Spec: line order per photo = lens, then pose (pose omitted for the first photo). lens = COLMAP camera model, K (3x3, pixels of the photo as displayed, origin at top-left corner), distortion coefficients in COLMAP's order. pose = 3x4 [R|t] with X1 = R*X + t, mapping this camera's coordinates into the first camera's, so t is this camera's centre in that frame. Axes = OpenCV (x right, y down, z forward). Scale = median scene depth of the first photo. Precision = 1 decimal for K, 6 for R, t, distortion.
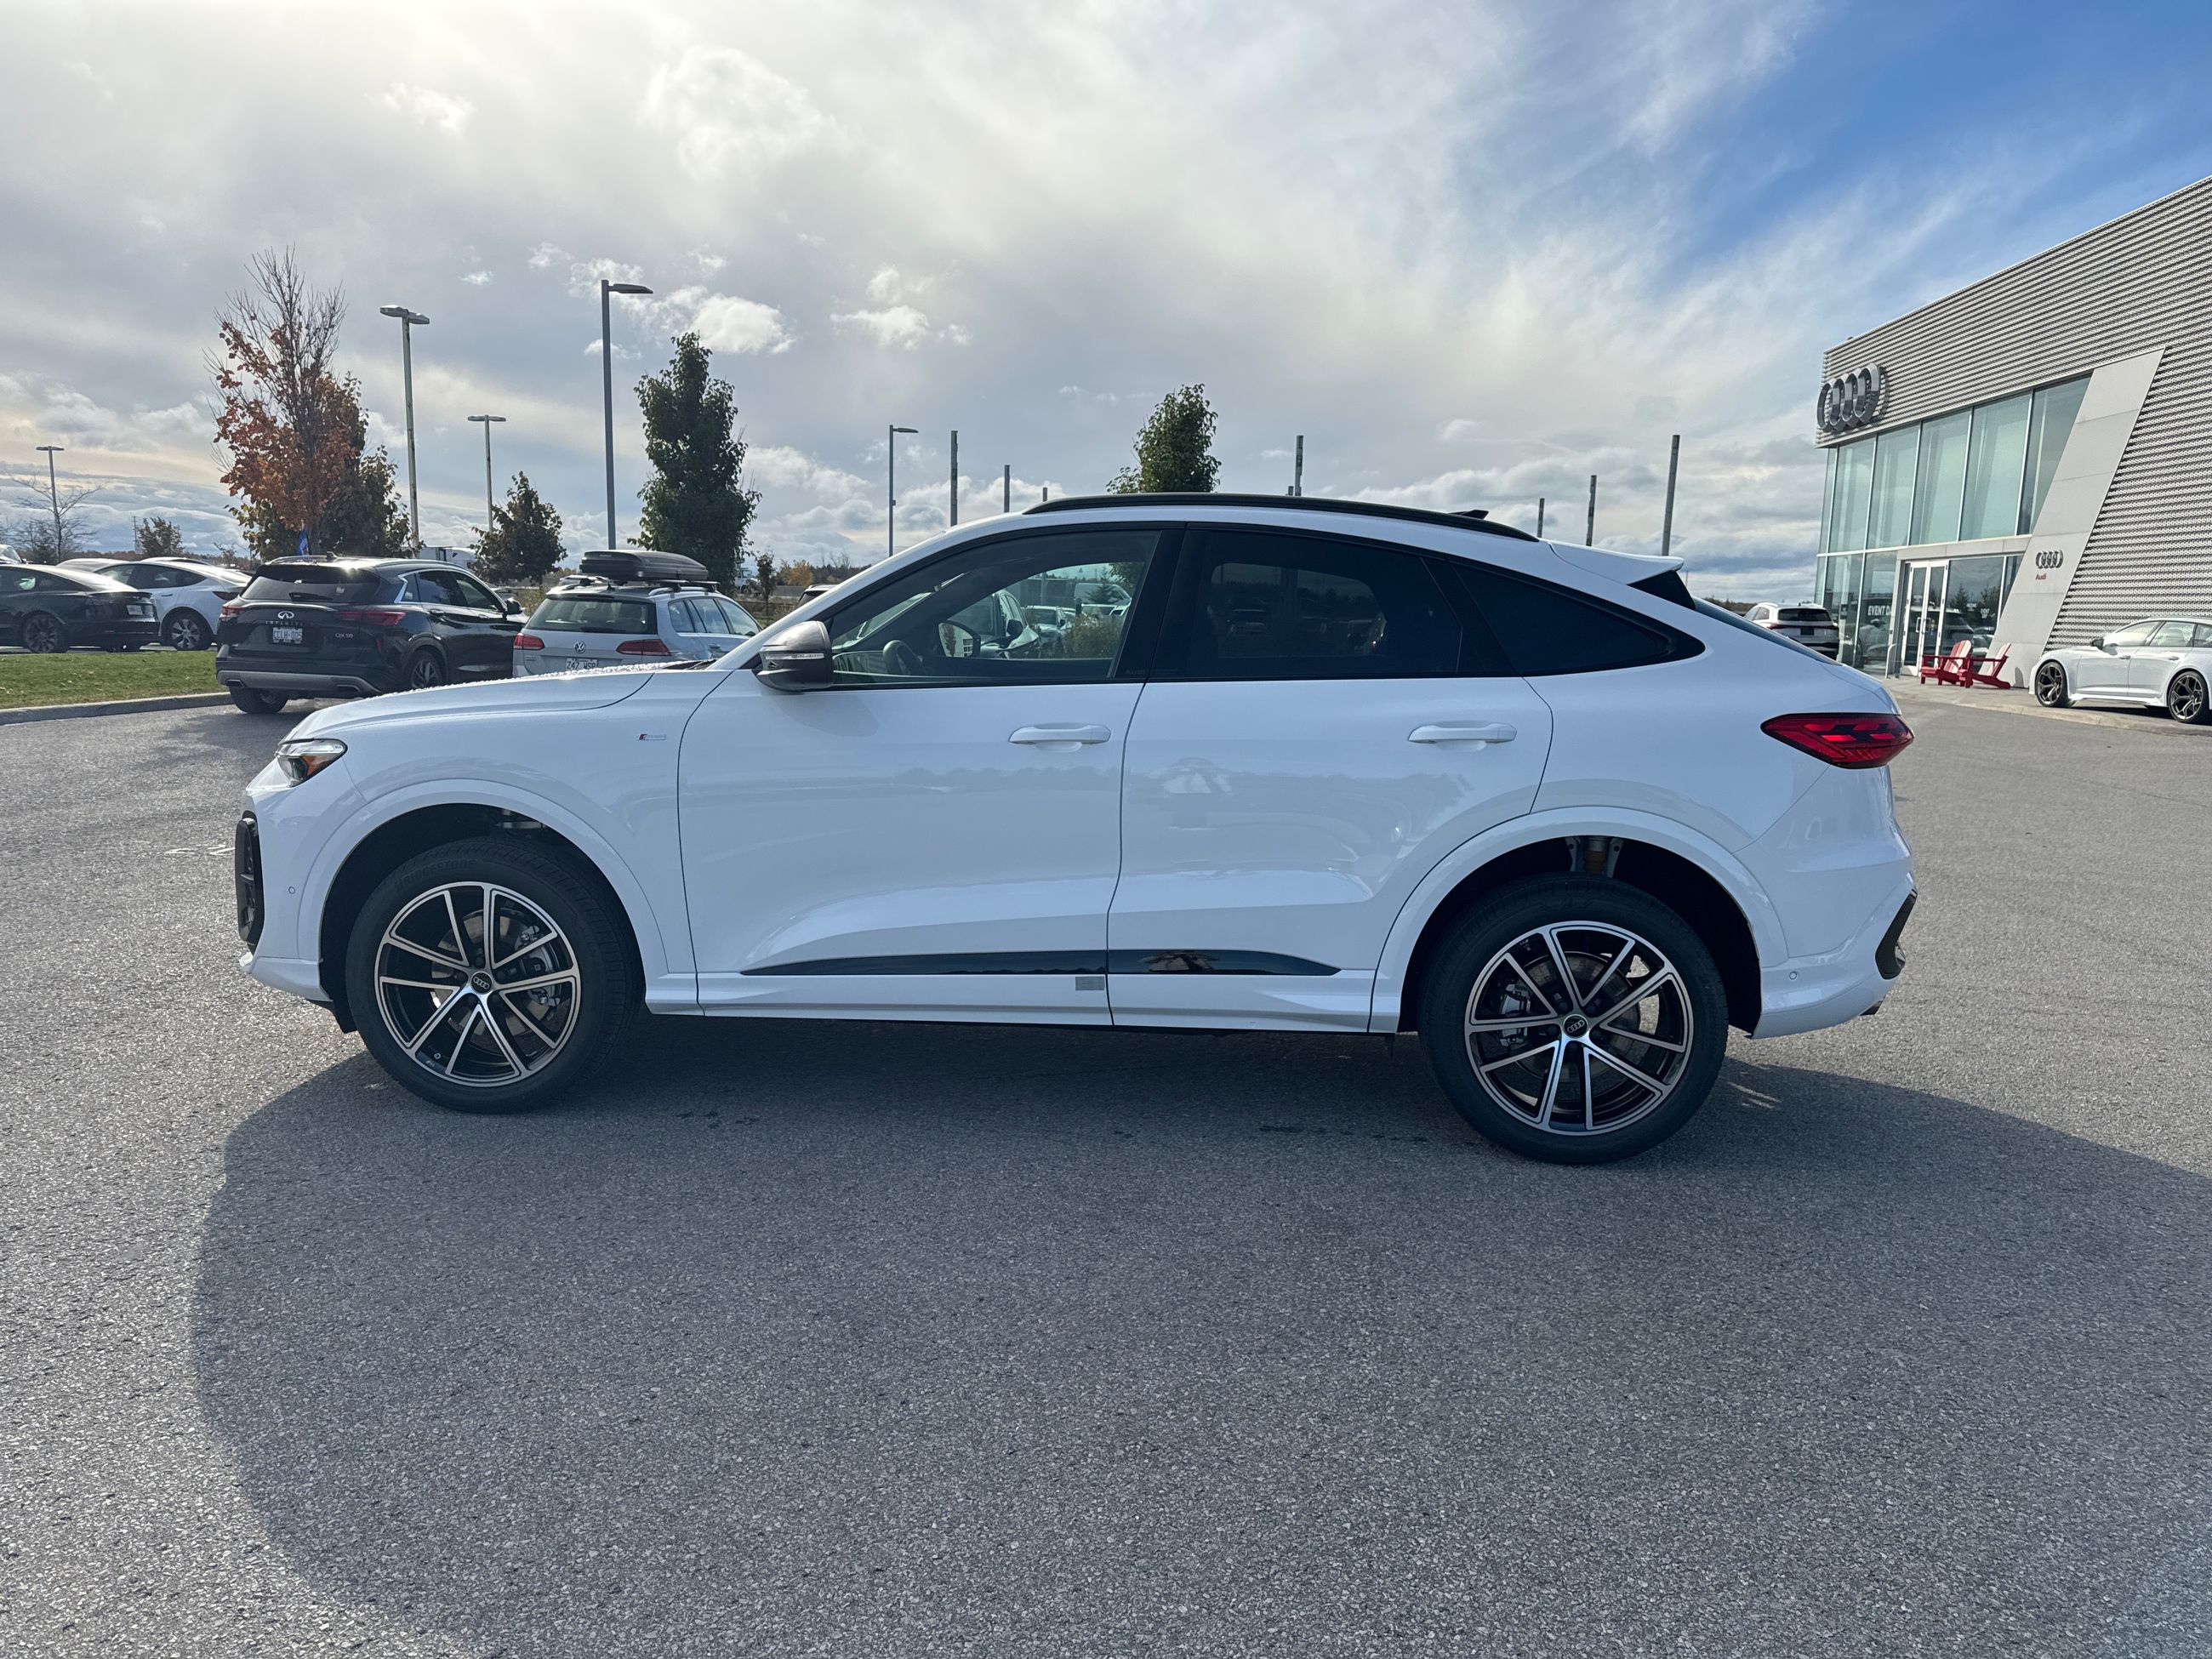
lens RADIAL K [[1520.1, 0, 1086.2], [0, 1520.1, 848.5], [0, 0, 1]] dist [0.056272, -0.072845]
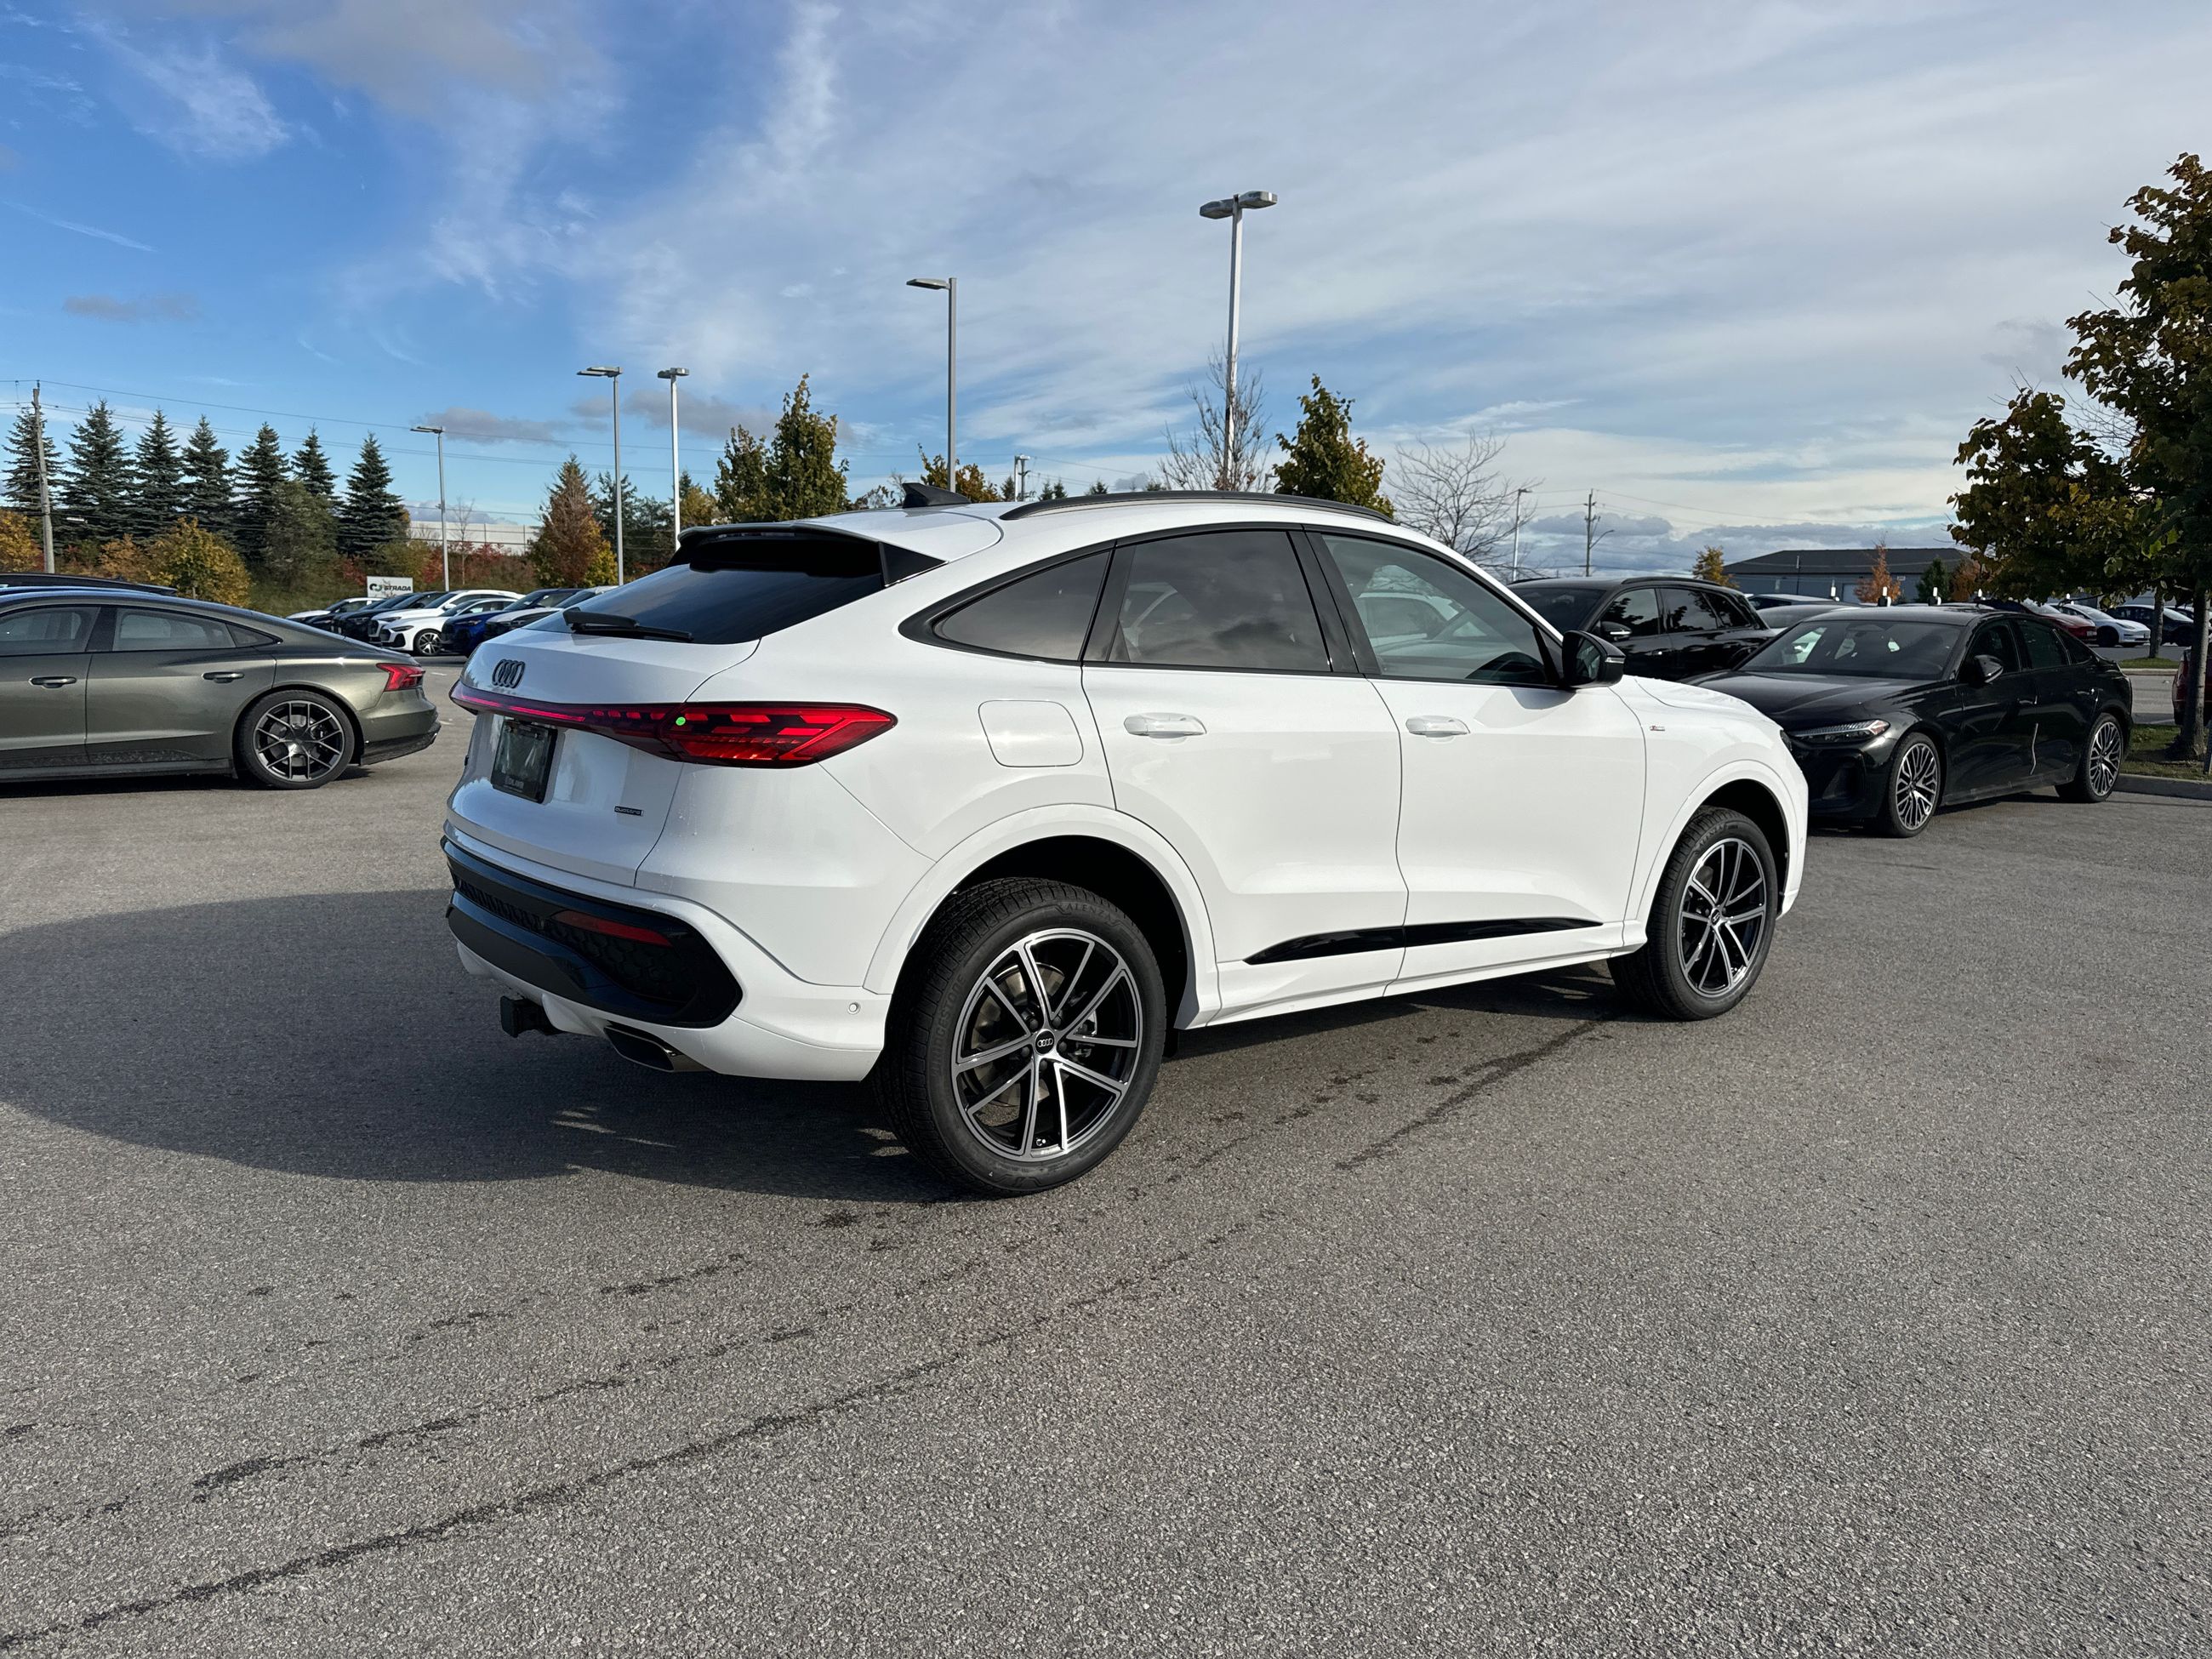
lens RADIAL K [[1563.2, 0, 1121.0], [0, 1563.2, 835.4], [0, 0, 1]] dist [0.048032, -0.049392]
pose [[-0.722945, 0.060793, -0.688225, 0.916362], [-0.150306, 0.958425, 0.242550, -0.294326], [0.674358, 0.278794, -0.683751, 1.976318]]
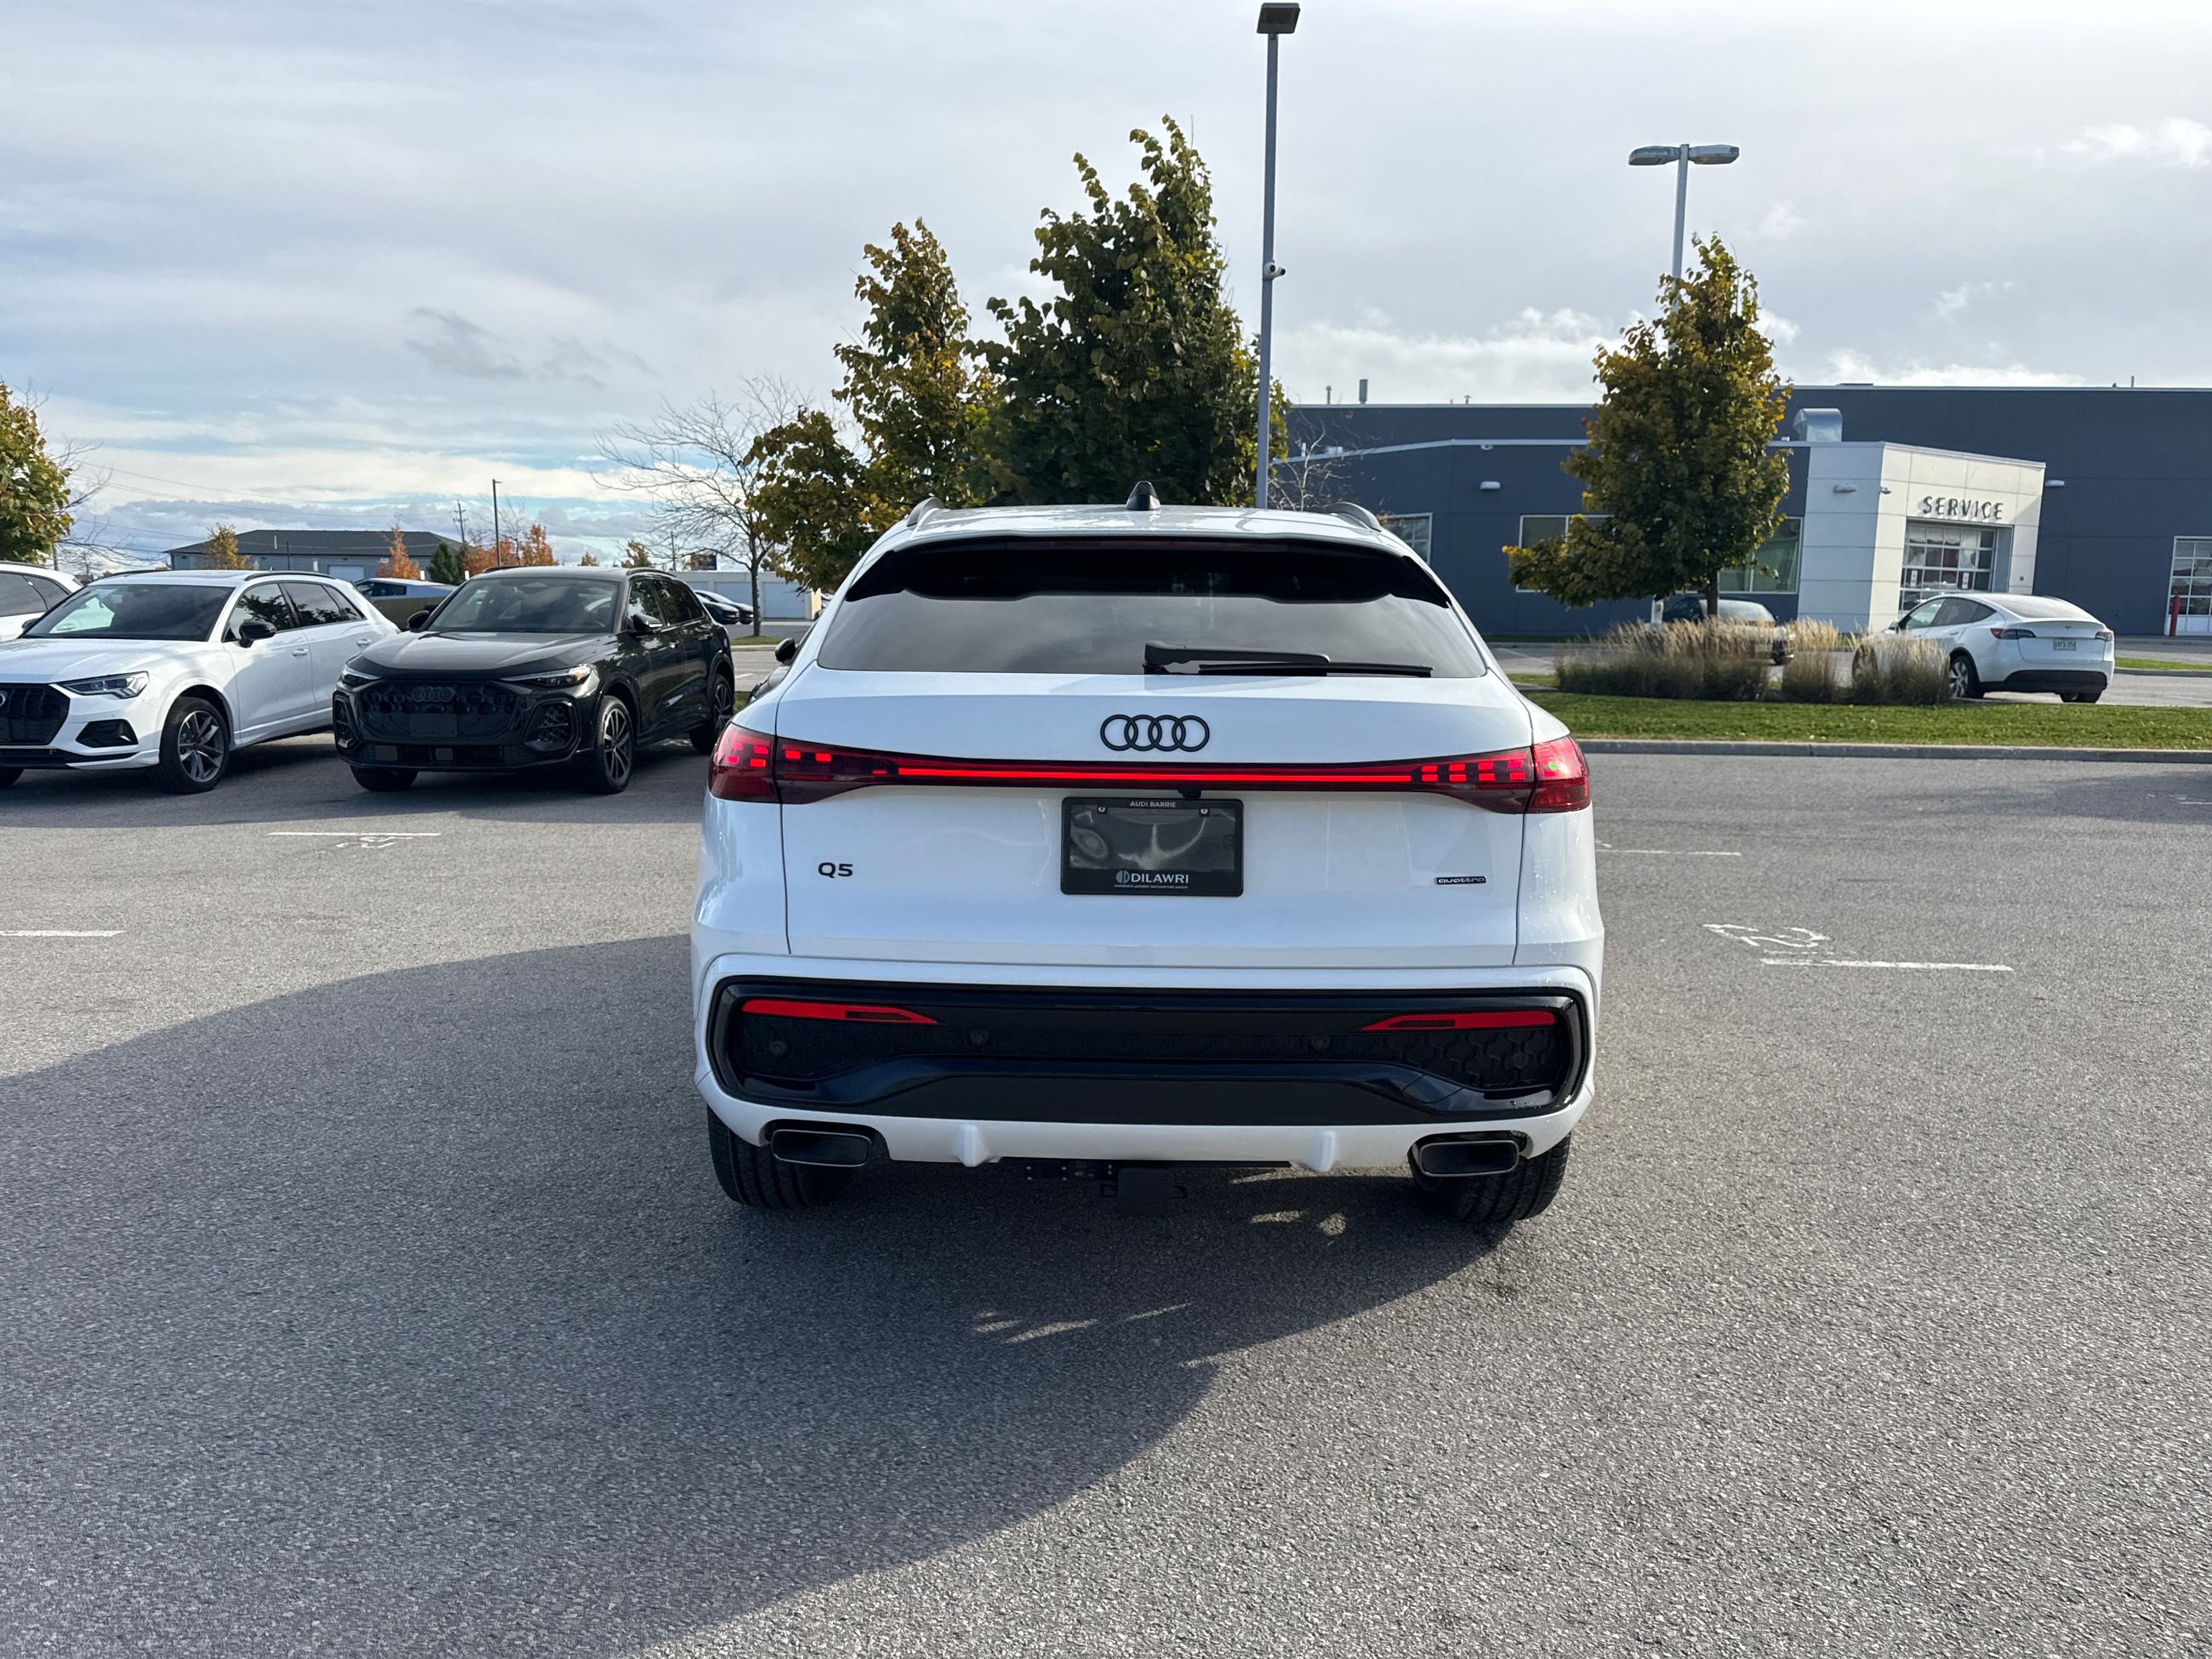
lens RADIAL K [[1556.6, 0, 1106.6], [0, 1556.6, 834.6], [0, 0, 1]] dist [0.072464, -0.103078]
pose [[0.086850, 0.117397, -0.989280, 1.195986], [-0.170574, 0.980120, 0.101336, -0.133748], [0.981510, 0.159945, 0.105148, 1.023165]]
